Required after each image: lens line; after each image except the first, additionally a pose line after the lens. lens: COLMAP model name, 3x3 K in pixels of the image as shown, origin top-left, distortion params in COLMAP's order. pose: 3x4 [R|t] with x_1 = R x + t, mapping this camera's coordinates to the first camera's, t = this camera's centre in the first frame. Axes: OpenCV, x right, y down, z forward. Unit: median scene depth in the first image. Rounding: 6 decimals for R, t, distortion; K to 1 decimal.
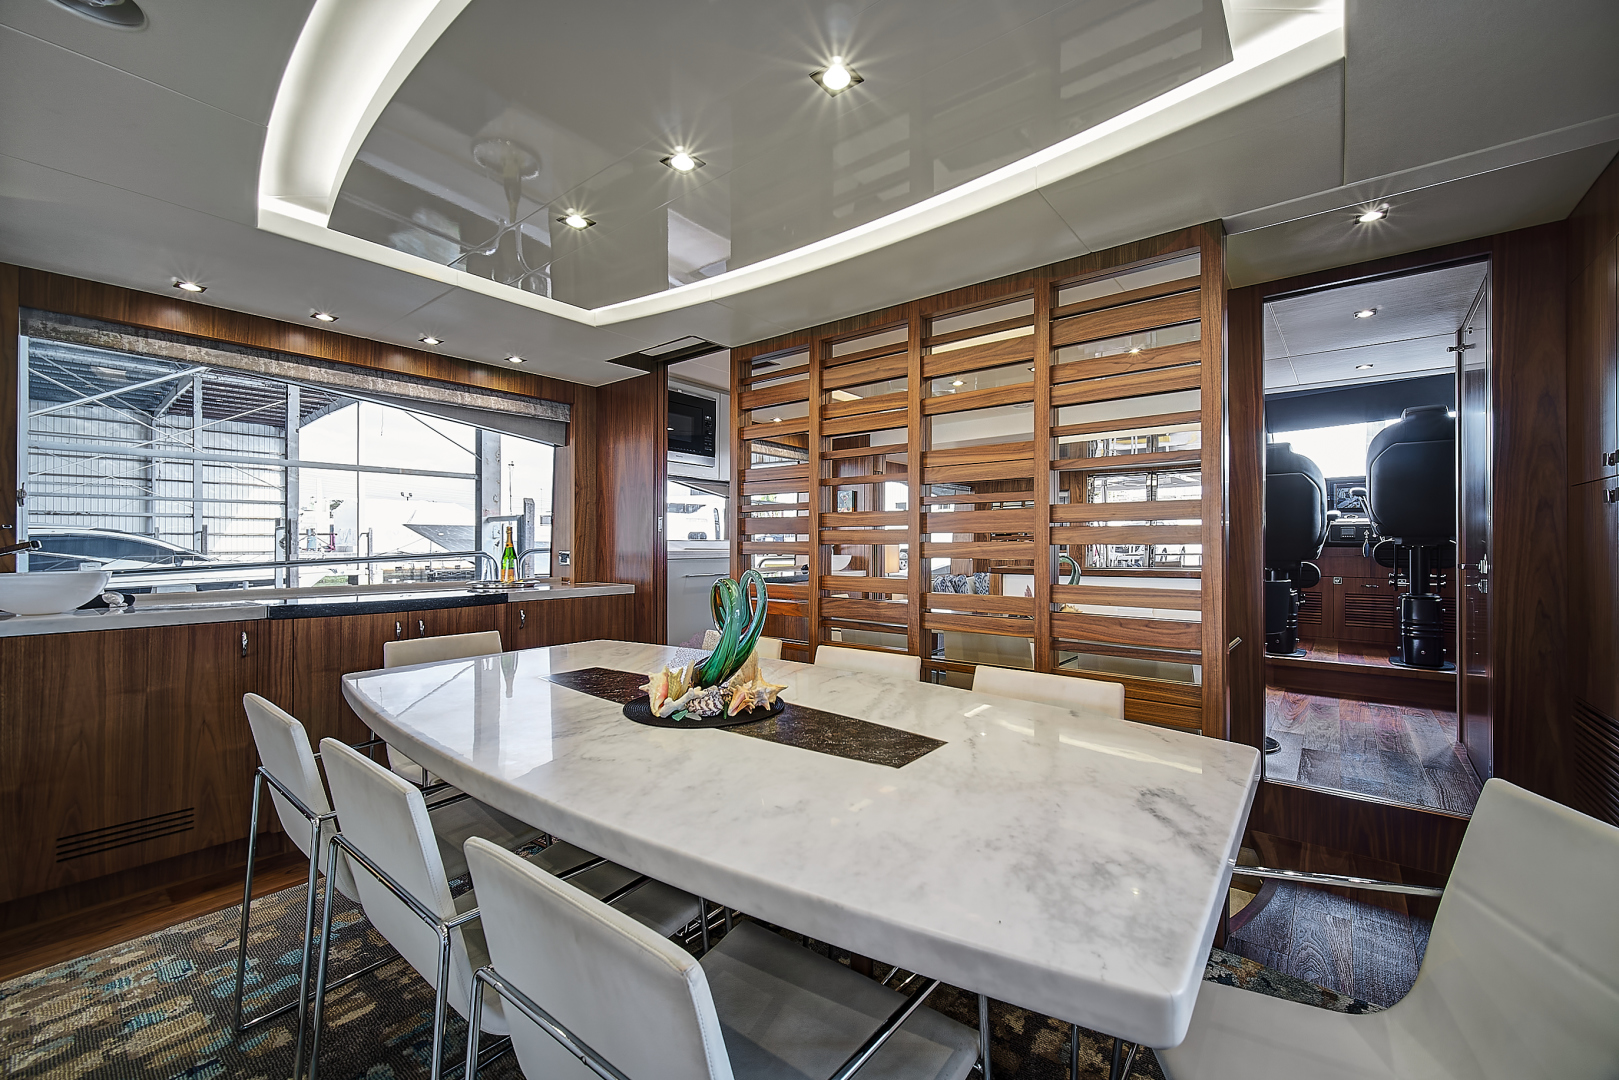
lens RADIAL K [[636.9, 0, 799.2], [0, 636.9, 537.4], [0, 0, 1]] dist [0.012729, -0.000006]
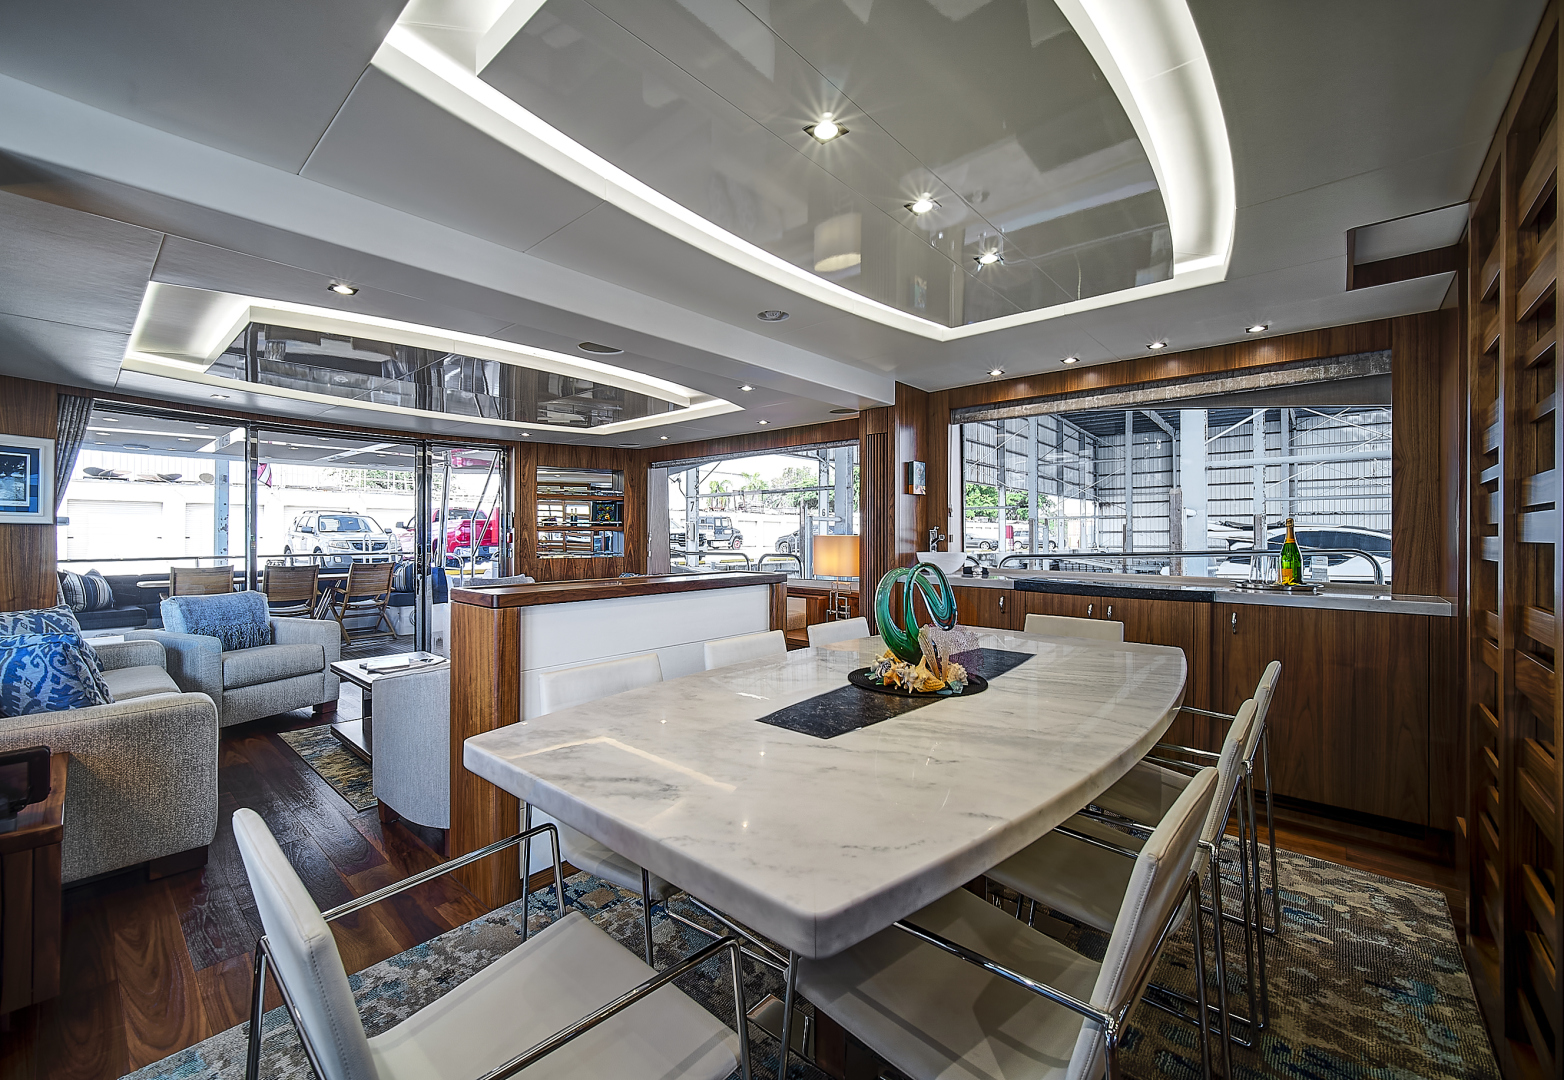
lens RADIAL K [[646.7, 0, 766.3], [0, 646.7, 534.7], [0, 0, 1]] dist [0.001693, 0.000049]
pose [[-0.047080, -0.000251, -0.998891, 1.166722], [0.001308, 0.999999, -0.000313, 0.008640], [0.998890, -0.001321, -0.047080, 0.911315]]
